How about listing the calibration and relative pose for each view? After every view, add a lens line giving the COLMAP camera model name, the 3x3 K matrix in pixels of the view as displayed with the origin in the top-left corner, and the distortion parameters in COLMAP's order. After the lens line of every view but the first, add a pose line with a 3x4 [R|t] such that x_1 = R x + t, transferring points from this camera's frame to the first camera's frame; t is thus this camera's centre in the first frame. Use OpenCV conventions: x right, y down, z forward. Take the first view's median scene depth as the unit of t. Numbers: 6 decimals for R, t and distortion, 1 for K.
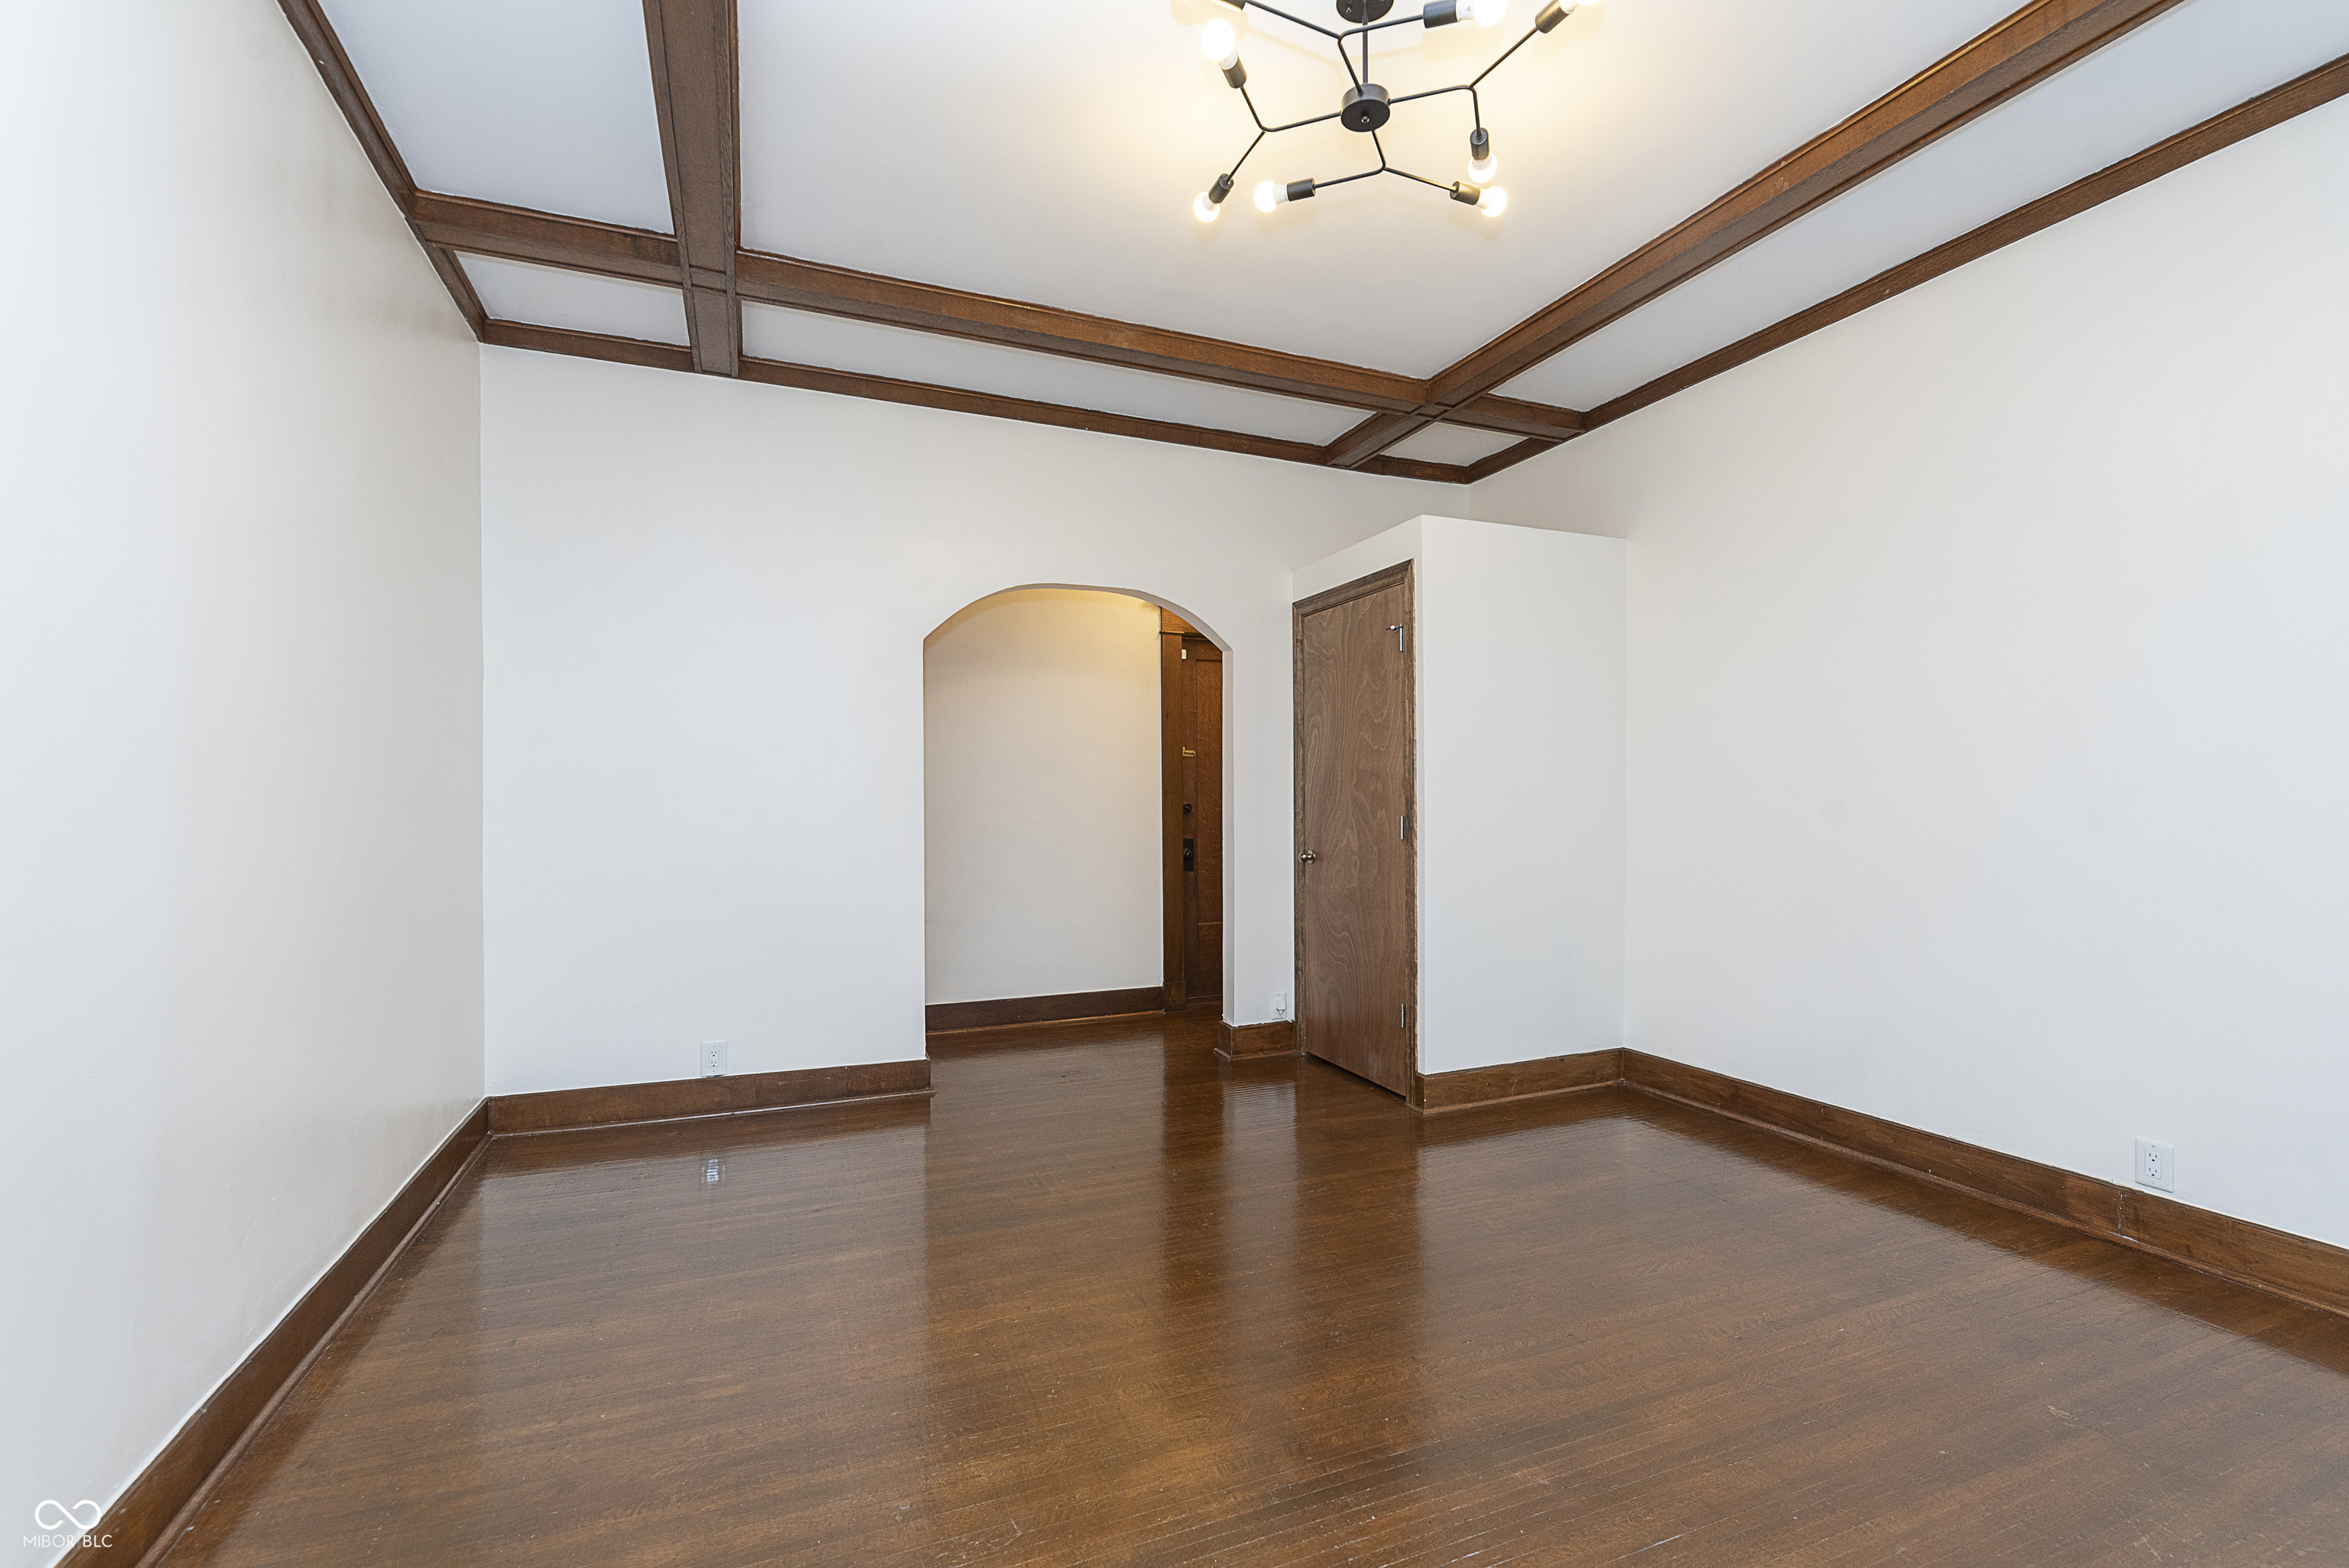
lens RADIAL K [[1028.0, 0, 1180.4], [0, 1028.0, 820.7], [0, 0, 1]] dist [0.000009, 0.000254]
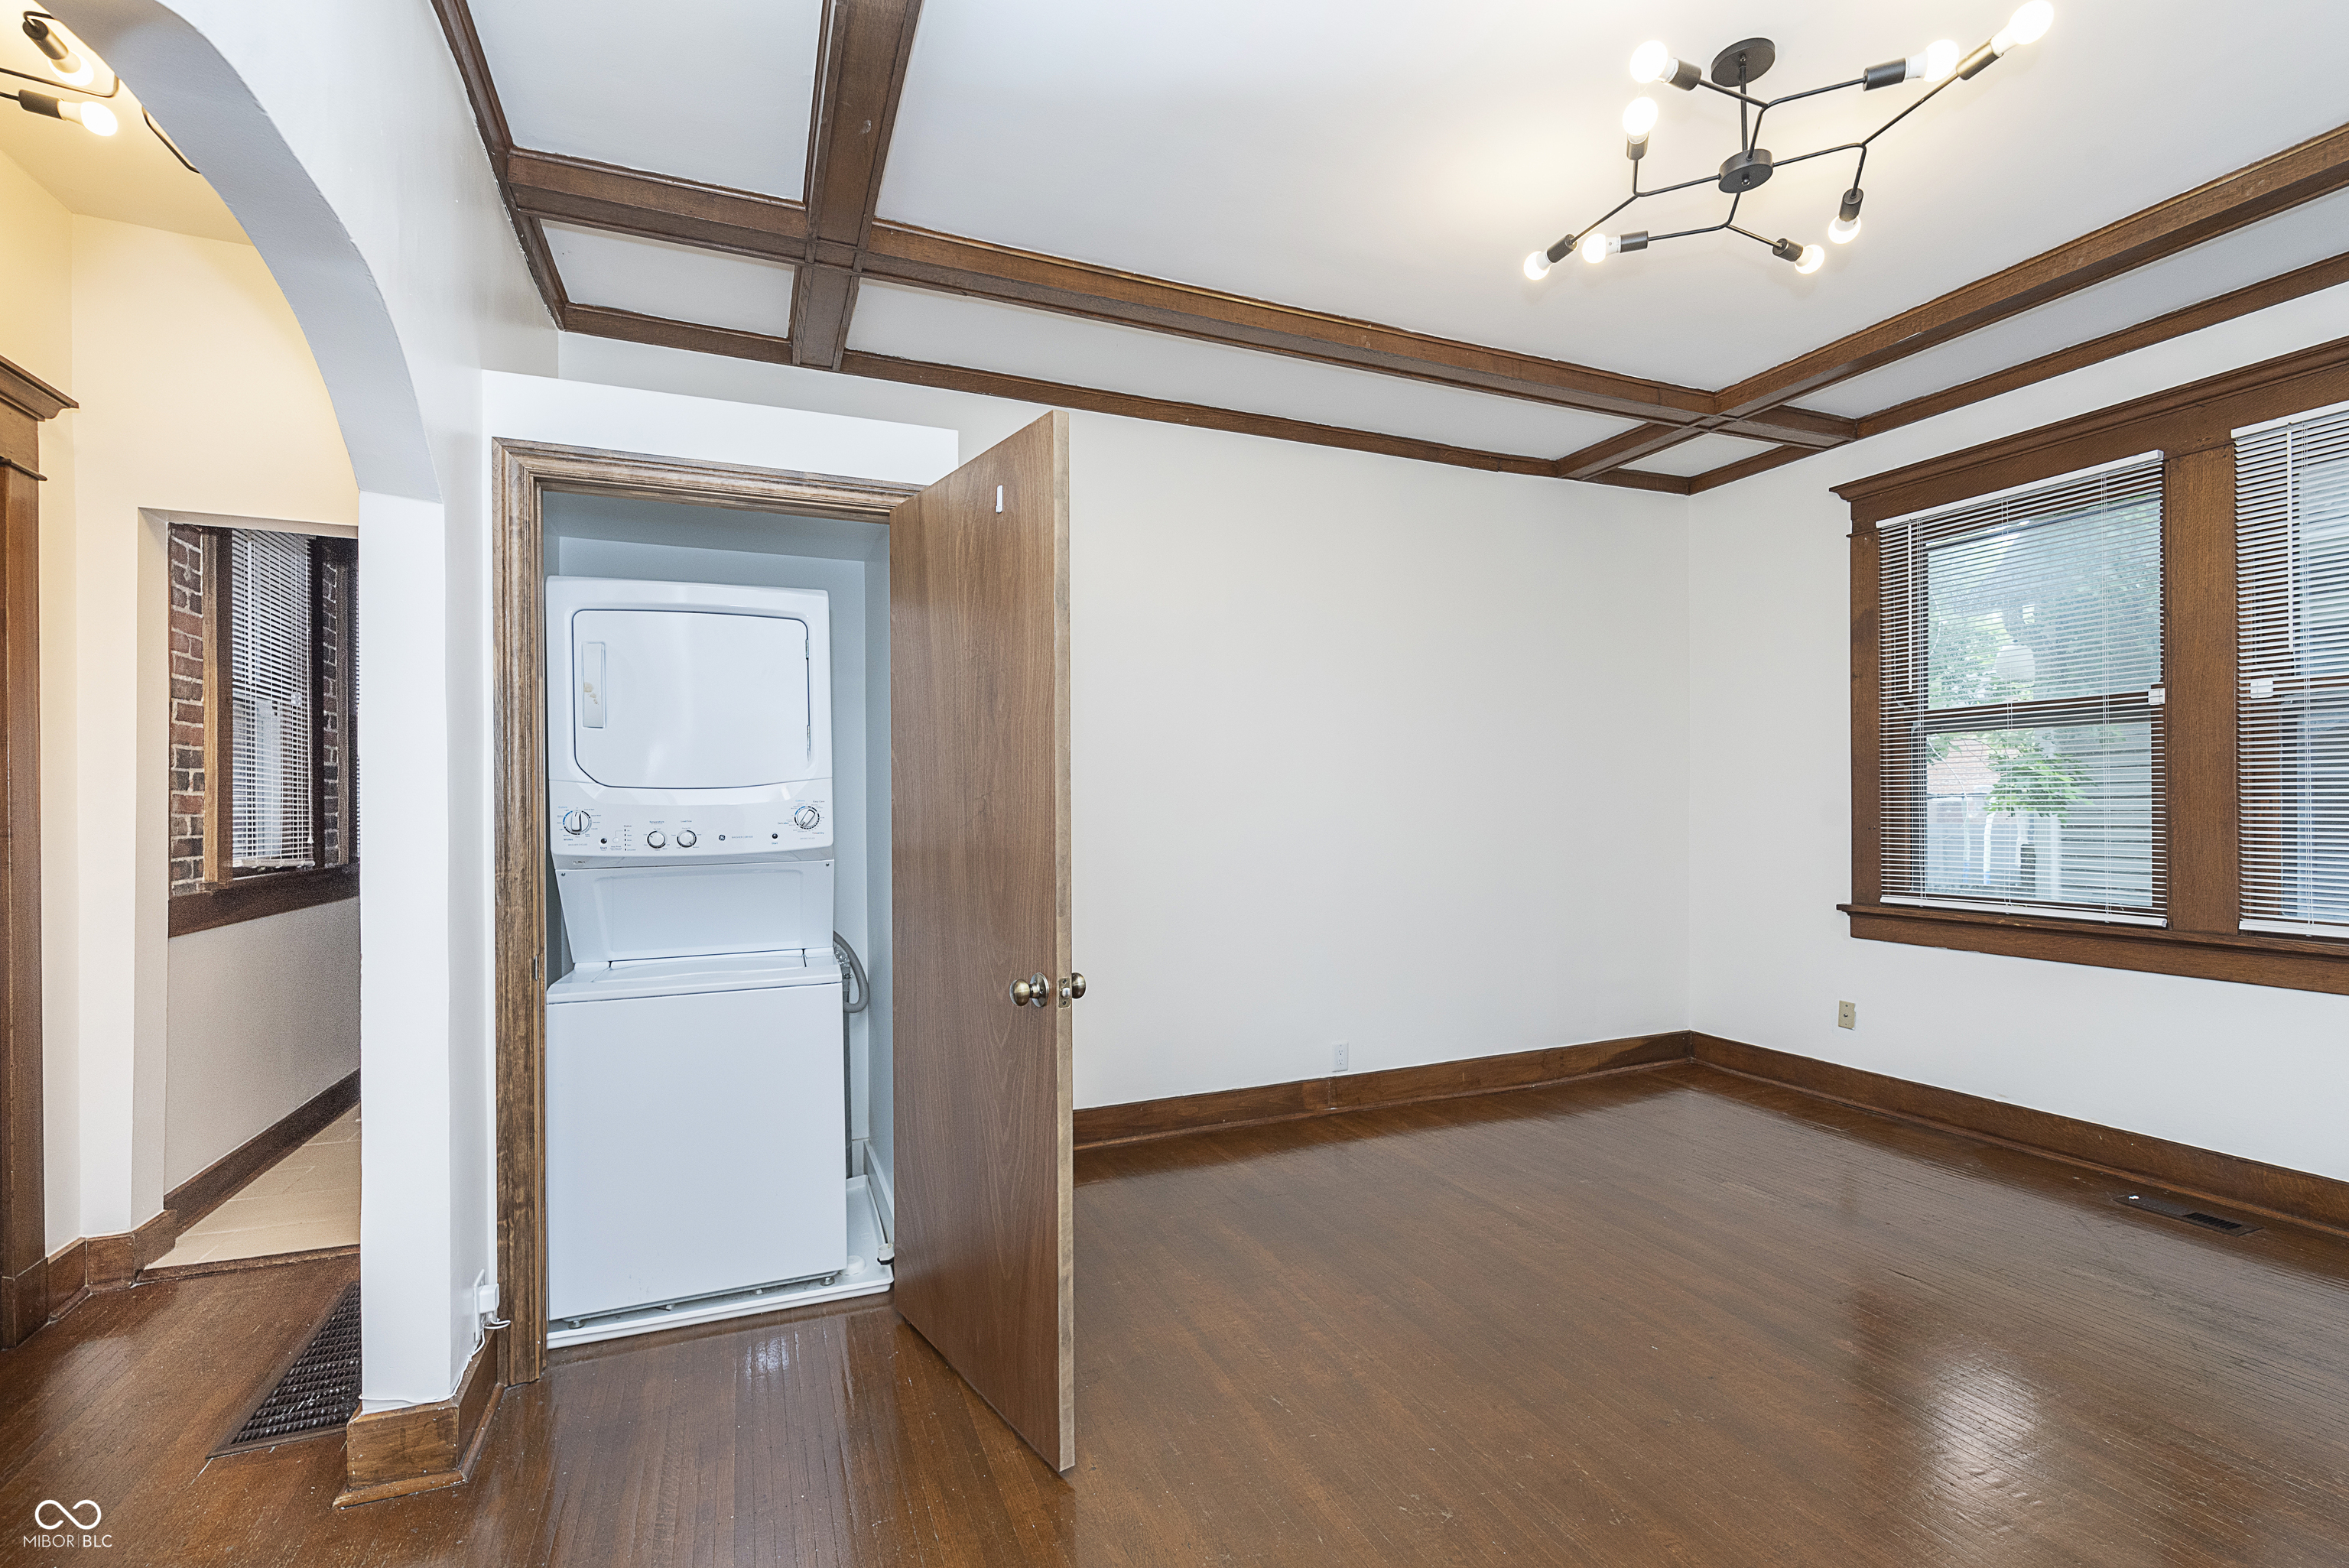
lens RADIAL K [[1028.0, 0, 1180.4], [0, 1028.0, 820.7], [0, 0, 1]] dist [0.000009, 0.000254]
pose [[-0.016156, -0.004653, 0.999859, -0.647367], [0.020956, 0.999768, 0.004991, -0.050290], [-0.999650, 0.021034, -0.016054, 1.230724]]
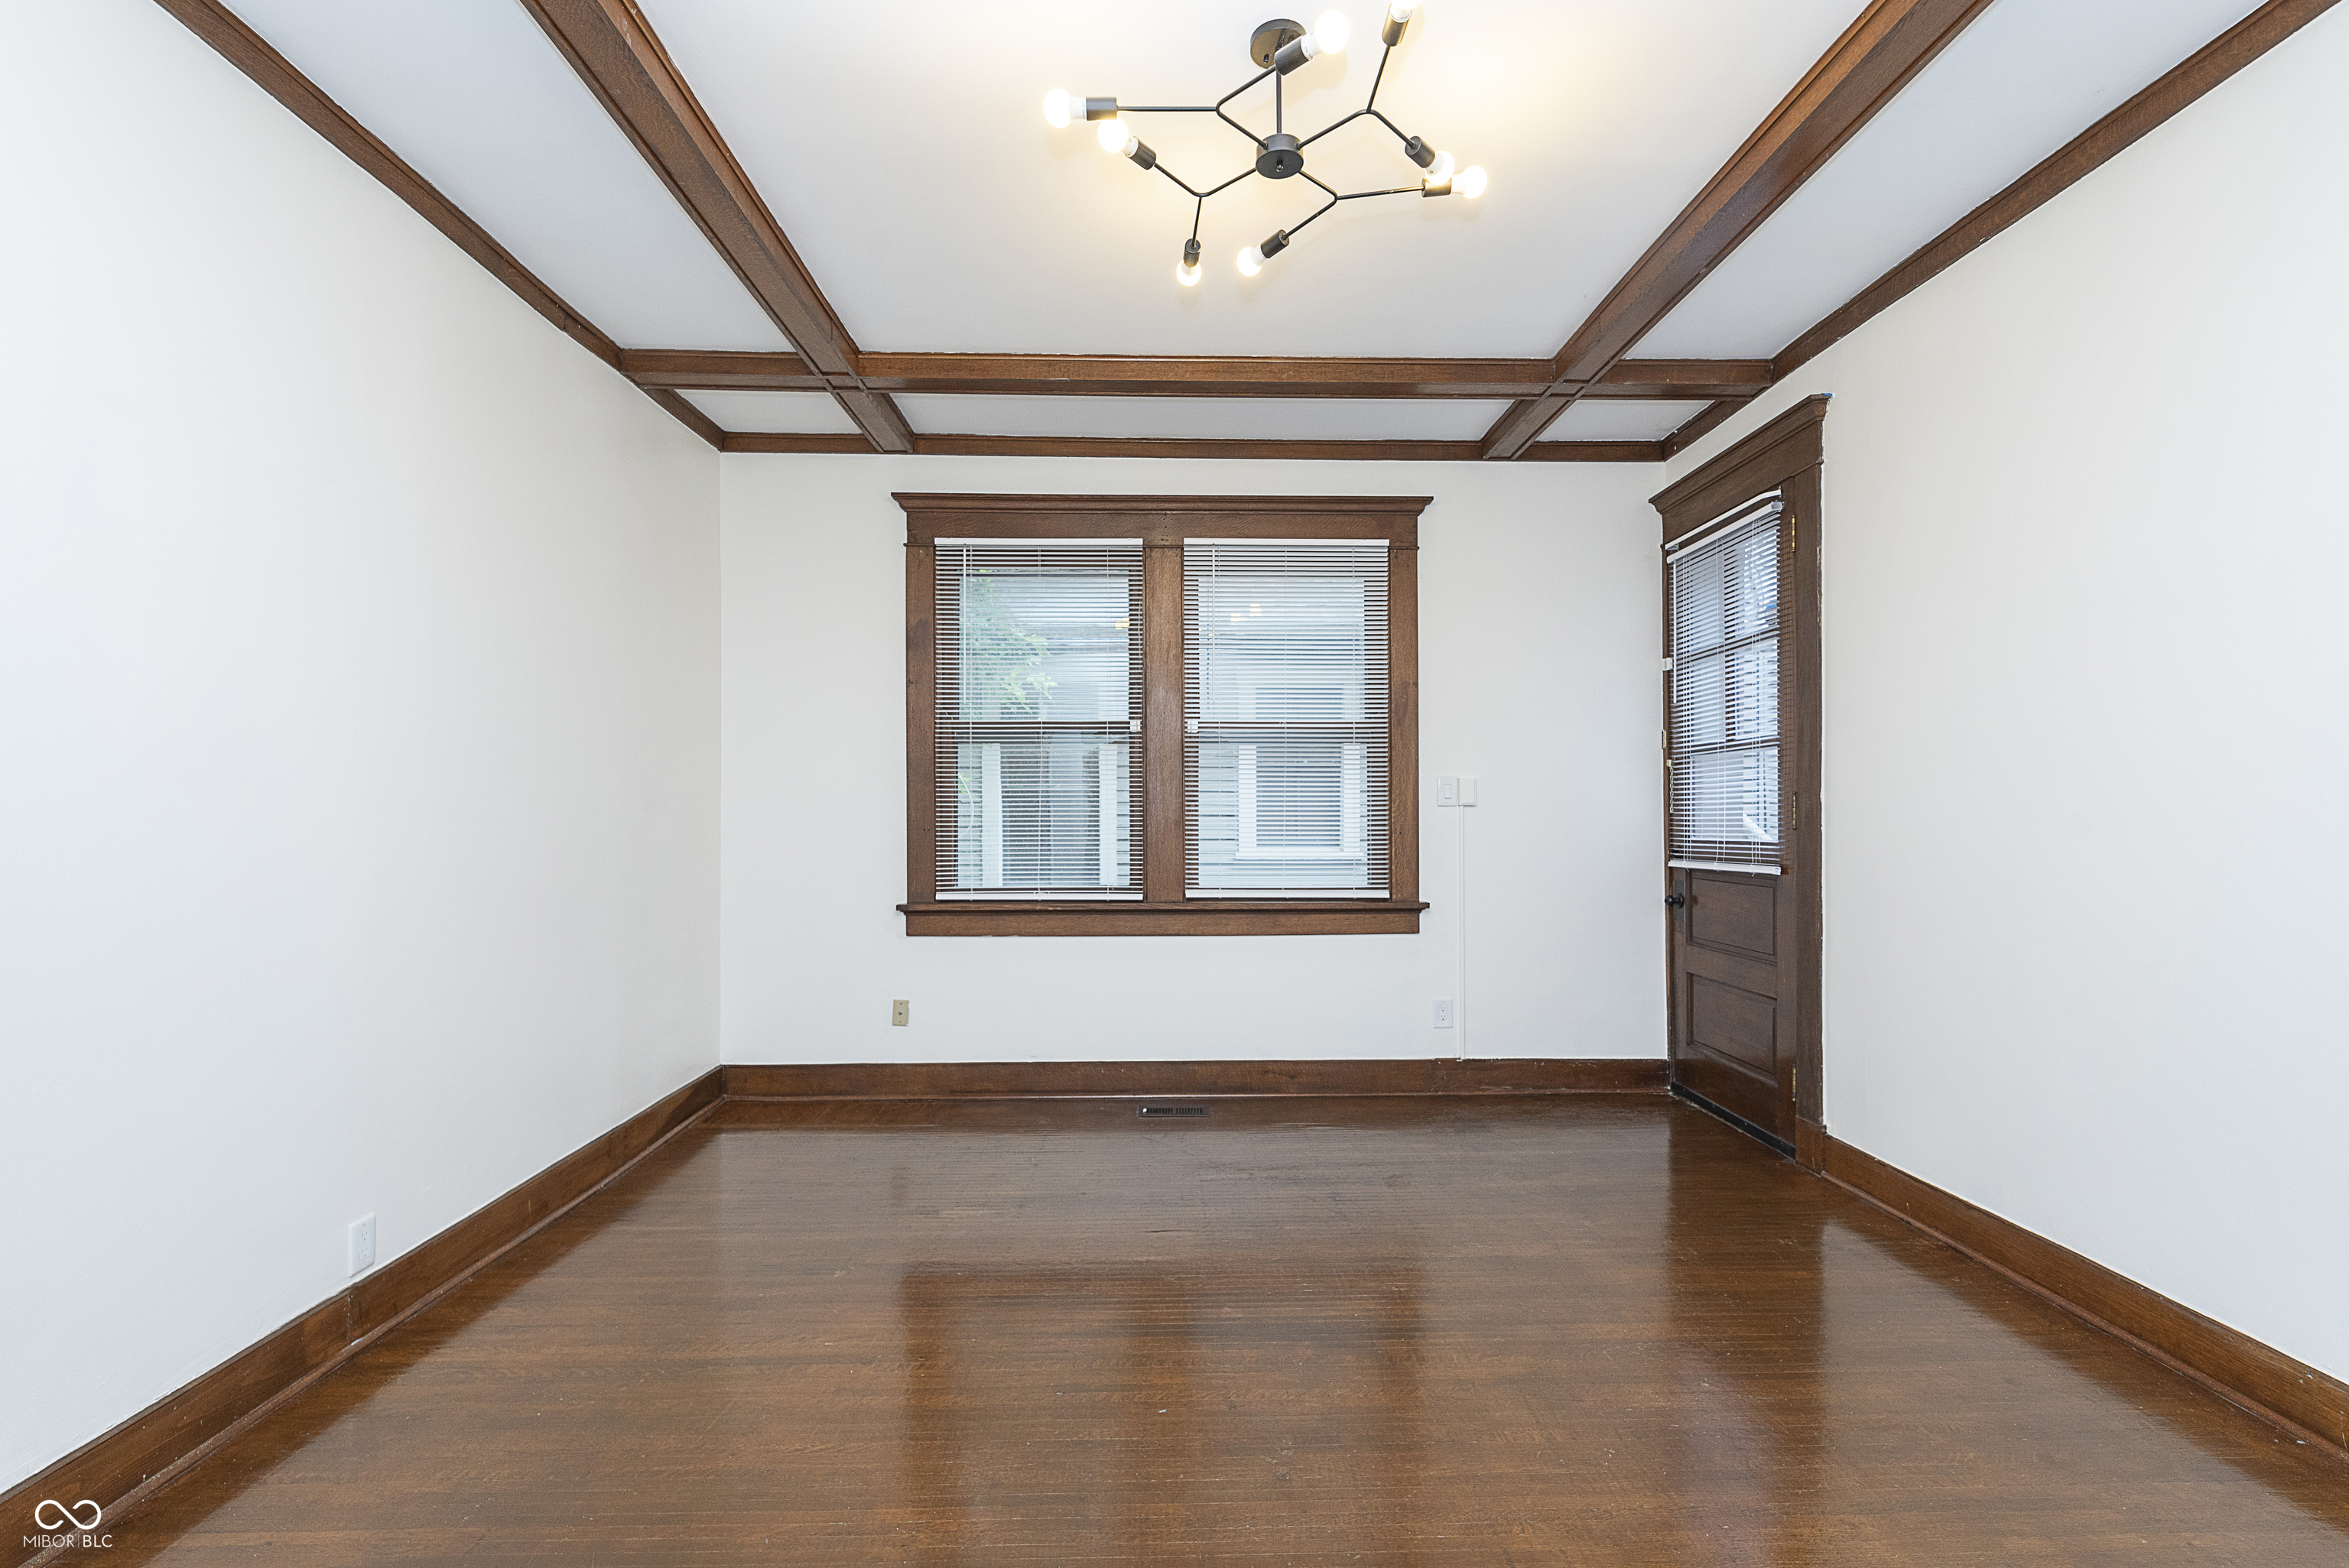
lens RADIAL K [[1028.0, 0, 1180.4], [0, 1028.0, 820.7], [0, 0, 1]] dist [0.000009, 0.000254]
pose [[-0.935013, 0.004878, 0.354580, -0.064092], [0.013450, 0.999674, 0.021716, -0.053053], [-0.354358, 0.025074, -0.934773, 1.538125]]
